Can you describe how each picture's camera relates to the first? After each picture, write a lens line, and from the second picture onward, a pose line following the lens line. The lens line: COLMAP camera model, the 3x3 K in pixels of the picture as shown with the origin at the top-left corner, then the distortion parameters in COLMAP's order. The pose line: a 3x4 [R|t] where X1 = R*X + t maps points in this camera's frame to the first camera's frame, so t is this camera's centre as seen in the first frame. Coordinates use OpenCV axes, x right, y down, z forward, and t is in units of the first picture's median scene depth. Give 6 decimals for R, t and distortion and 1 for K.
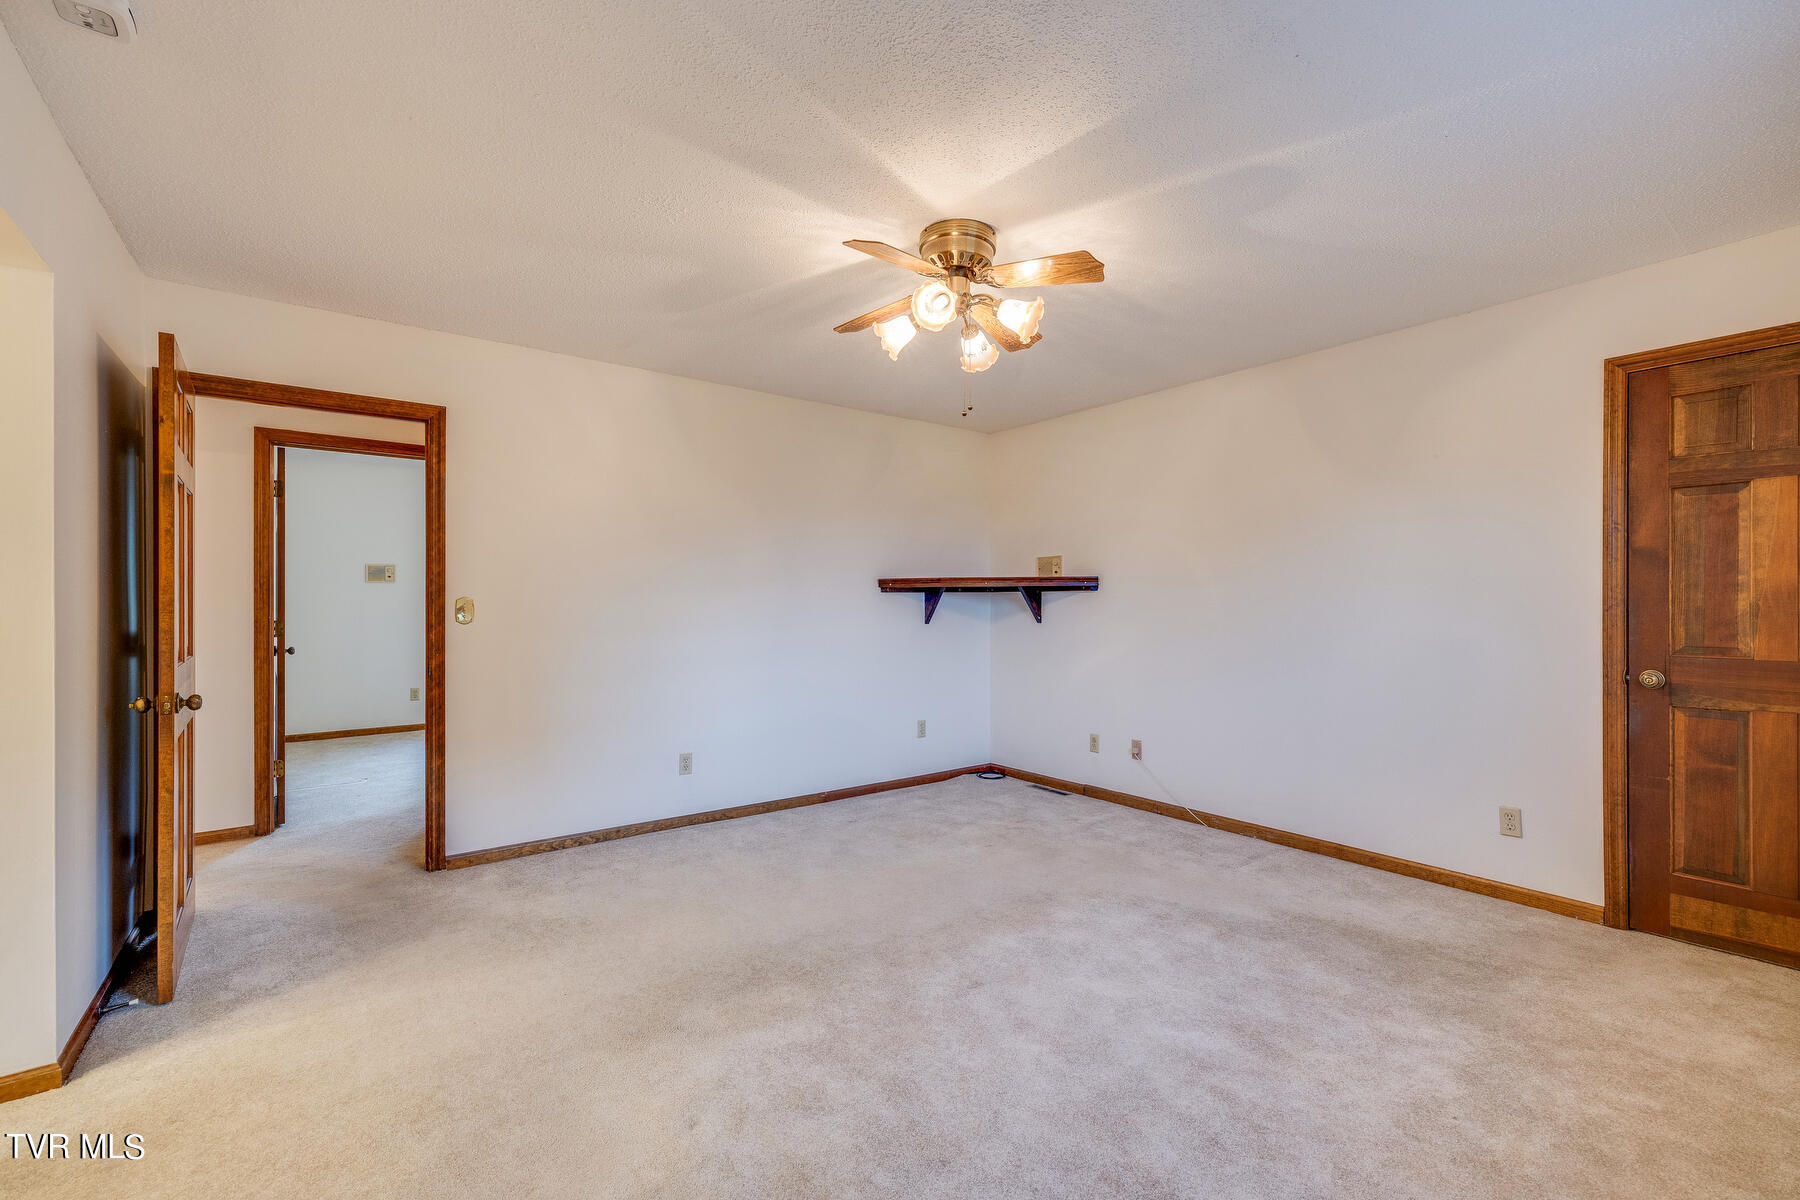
lens RADIAL K [[766.4, 0, 901.0], [0, 766.4, 590.0], [0, 0, 1]] dist [-0.000122, 0.000089]
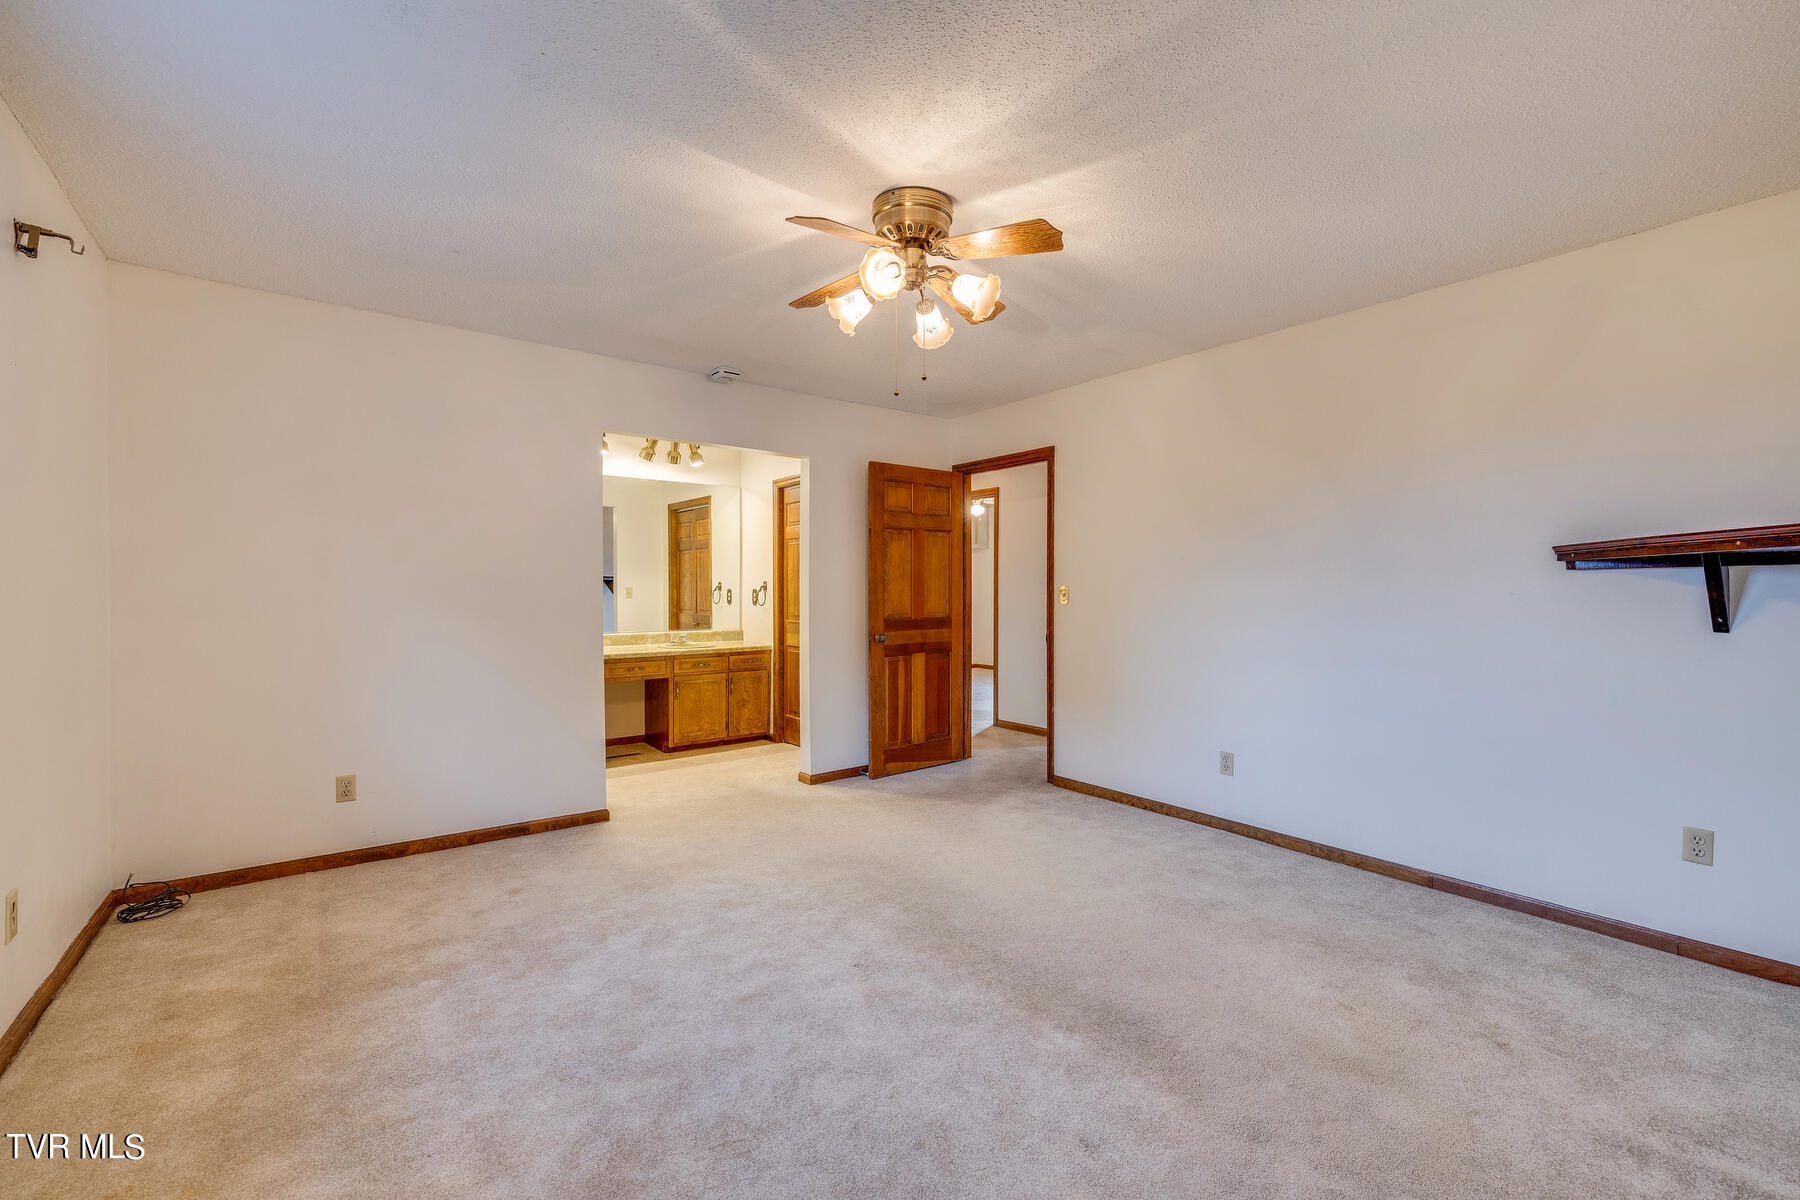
lens RADIAL K [[766.4, 0, 901.0], [0, 766.4, 590.0], [0, 0, 1]] dist [-0.000122, 0.000089]
pose [[-0.006884, 0.004403, -0.999967, 0.788691], [0.020358, 0.999784, 0.004263, 0.006817], [0.999769, -0.020328, -0.006972, 0.756011]]
